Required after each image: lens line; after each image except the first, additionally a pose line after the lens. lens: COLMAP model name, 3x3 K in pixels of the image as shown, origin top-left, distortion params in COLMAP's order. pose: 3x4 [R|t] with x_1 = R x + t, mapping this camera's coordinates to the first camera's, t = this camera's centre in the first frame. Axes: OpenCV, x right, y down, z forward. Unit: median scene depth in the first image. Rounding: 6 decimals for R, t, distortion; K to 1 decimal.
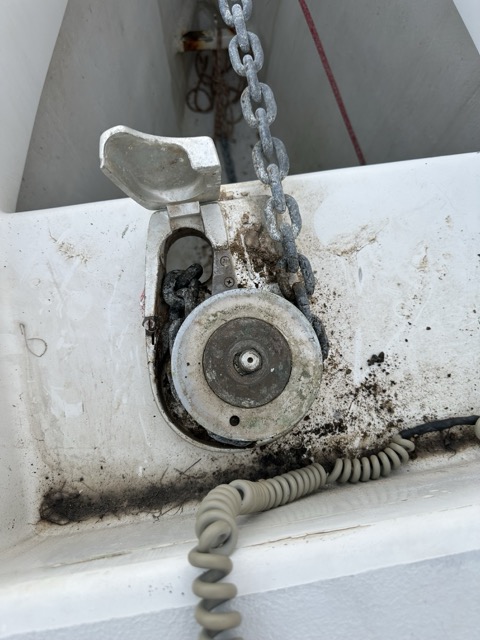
lens RADIAL K [[459.5, 0, 240.0], [0, 459.5, 320.0], [0, 0, 1]] dist [0.057677, -0.078791]
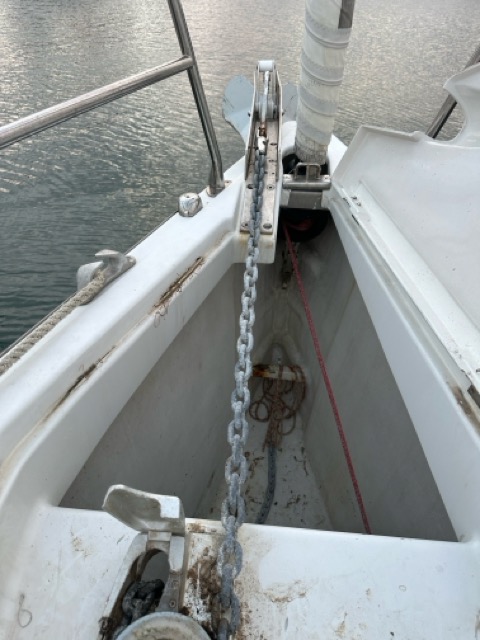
lens RADIAL K [[462.6, 0, 240.7], [0, 462.6, 318.1], [0, 0, 1]] dist [-0.002532, -0.004281]
pose [[0.966027, 0.146236, -0.213090, 0.304504], [-0.239066, 0.818867, -0.521828, -0.101847], [0.098182, 0.555042, 0.826008, -0.485934]]
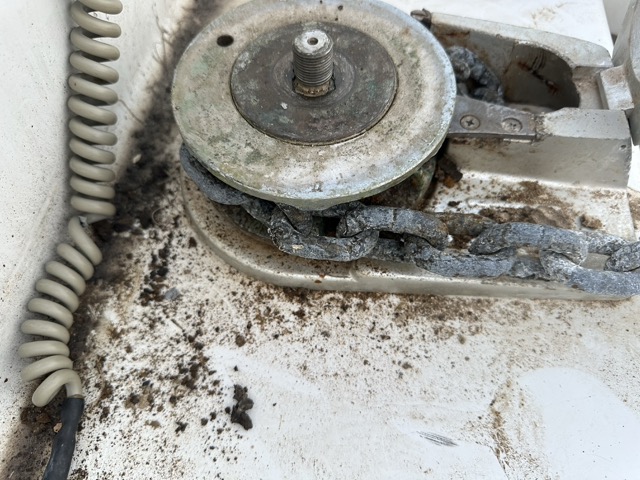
lens RADIAL K [[476.9, 0, 313.7], [0, 476.9, 241.5], [0, 0, 1]] dist [-0.001203, -0.080083]
pose [[-0.308146, 0.811447, -0.496589, 0.388775], [-0.939845, -0.178761, 0.291094, -0.090823], [0.147437, 0.556416, 0.817719, 0.563773]]
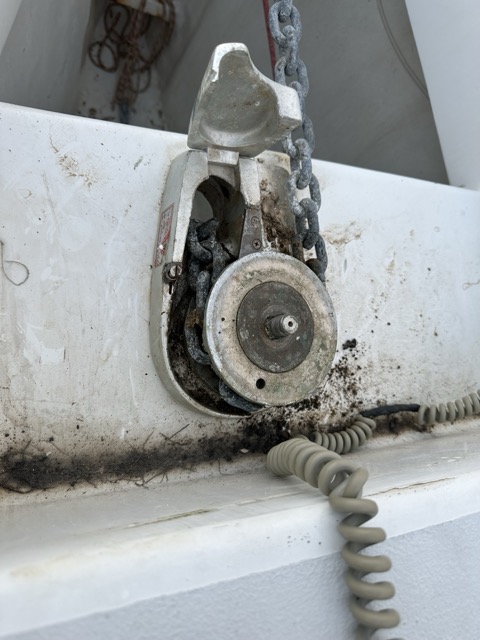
lens RADIAL K [[456.8, 0, 243.4], [0, 456.8, 318.5], [0, 0, 1]] dist [0.075032, -0.123649]
pose [[0.910533, 0.152888, 0.384128, -0.370701], [-0.152778, 0.987774, -0.031003, 0.100163], [-0.384172, -0.030457, 0.922759, 0.107466]]
